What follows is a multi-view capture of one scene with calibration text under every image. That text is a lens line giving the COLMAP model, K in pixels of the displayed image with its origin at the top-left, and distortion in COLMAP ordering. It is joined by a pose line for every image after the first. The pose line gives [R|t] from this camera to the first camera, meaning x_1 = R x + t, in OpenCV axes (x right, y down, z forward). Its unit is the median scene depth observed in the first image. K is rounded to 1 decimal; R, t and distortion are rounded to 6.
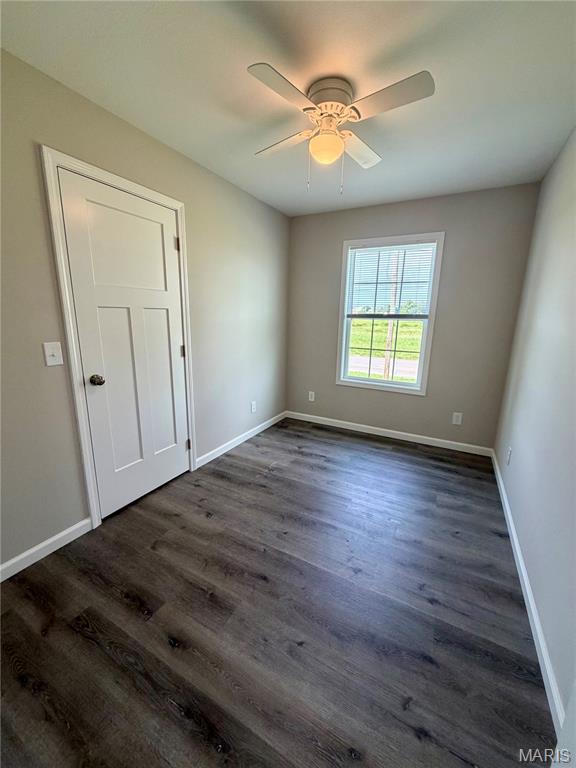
lens RADIAL K [[308.6, 0, 288.0], [0, 308.6, 384.0], [0, 0, 1]] dist [0.000245, 0.000115]
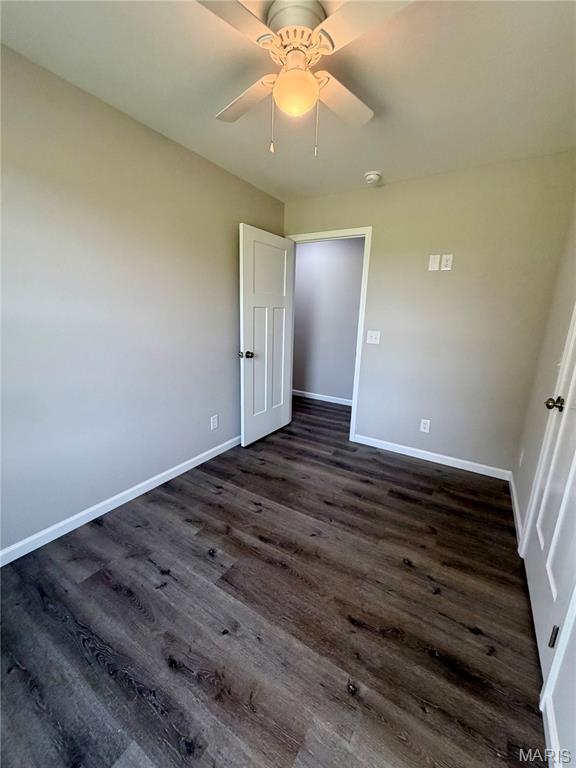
lens RADIAL K [[308.6, 0, 288.0], [0, 308.6, 384.0], [0, 0, 1]] dist [0.000245, 0.000115]
pose [[-0.996908, -0.058999, 0.051891, 0.048258], [-0.029986, 0.896124, 0.442789, -0.371487], [-0.072625, 0.439864, -0.895123, 1.629051]]
